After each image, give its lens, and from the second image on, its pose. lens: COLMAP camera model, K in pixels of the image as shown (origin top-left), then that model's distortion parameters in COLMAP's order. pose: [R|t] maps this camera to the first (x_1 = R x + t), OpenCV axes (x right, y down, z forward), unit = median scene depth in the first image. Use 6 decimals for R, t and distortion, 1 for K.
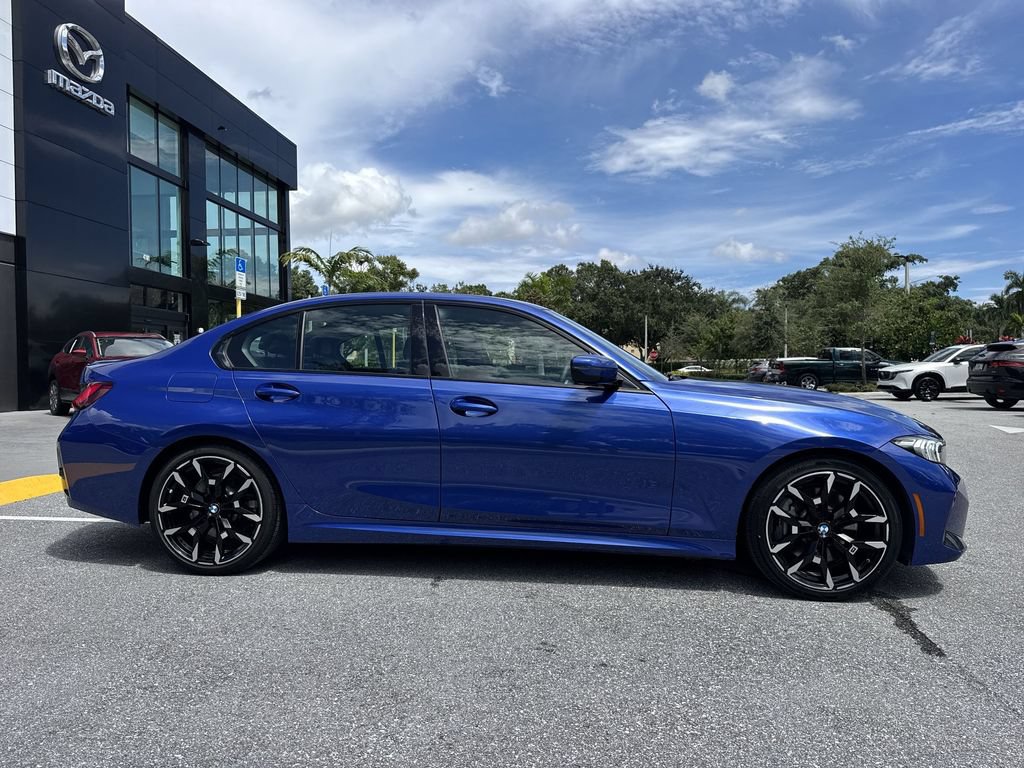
lens RADIAL K [[742.2, 0, 527.6], [0, 742.2, 389.5], [0, 0, 1]] dist [0.013832, -0.046288]
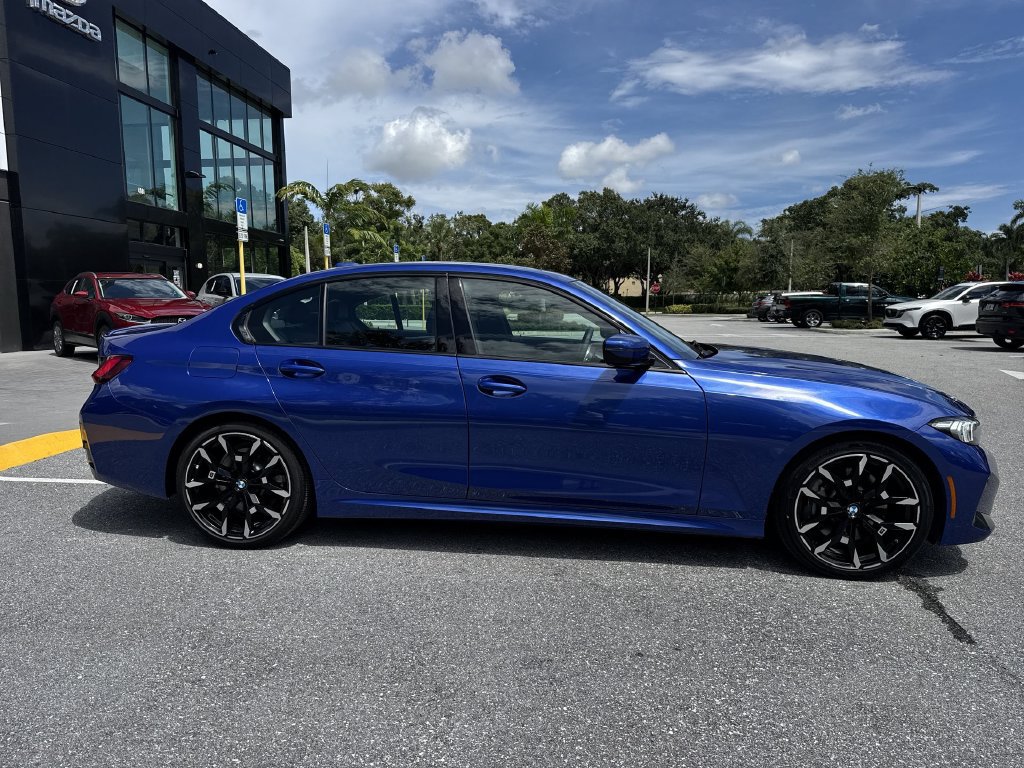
lens RADIAL K [[740.8, 0, 520.7], [0, 740.8, 400.8], [0, 0, 1]] dist [0.008488, -0.036940]
pose [[0.999980, 0.002087, -0.005936, -0.006597], [-0.001418, 0.993871, 0.110540, -0.010204], [0.006131, -0.110529, 0.993854, 0.003718]]
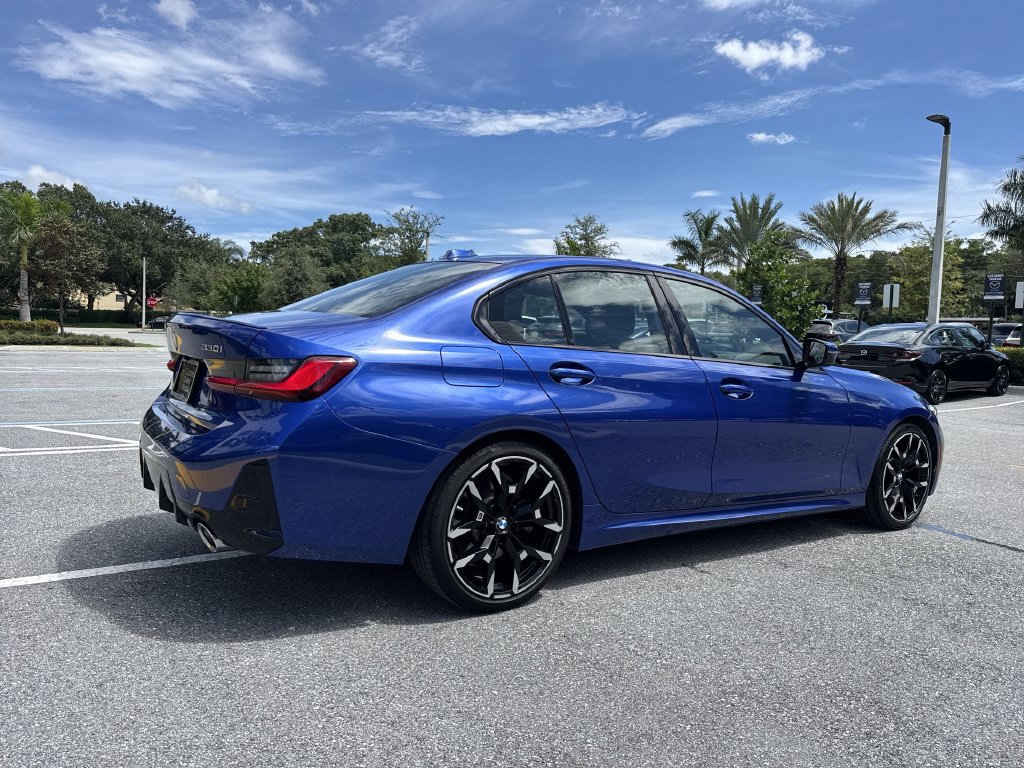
lens RADIAL K [[725.2, 0, 512.0], [0, 725.2, 384.0], [0, 0, 1]] dist [0.045529, -0.058853]
pose [[0.756461, -0.011558, 0.653937, -0.149144], [-0.026849, 0.998452, 0.048705, -0.003342], [-0.653488, -0.054401, 0.754979, 0.072038]]
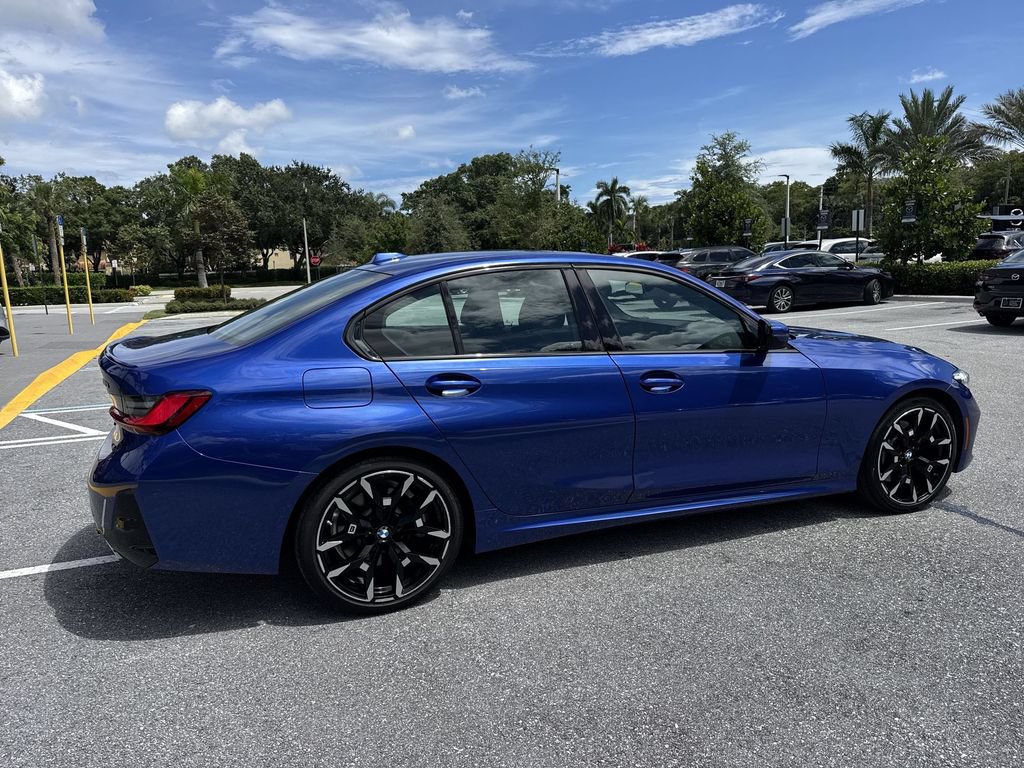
lens RADIAL K [[725.1, 0, 516.6], [0, 725.1, 388.7], [0, 0, 1]] dist [0.056120, -0.074233]
pose [[0.879083, -0.101138, 0.465815, -0.107183], [0.036084, 0.988547, 0.146537, -0.017574], [-0.475300, -0.112010, 0.872665, 0.042154]]
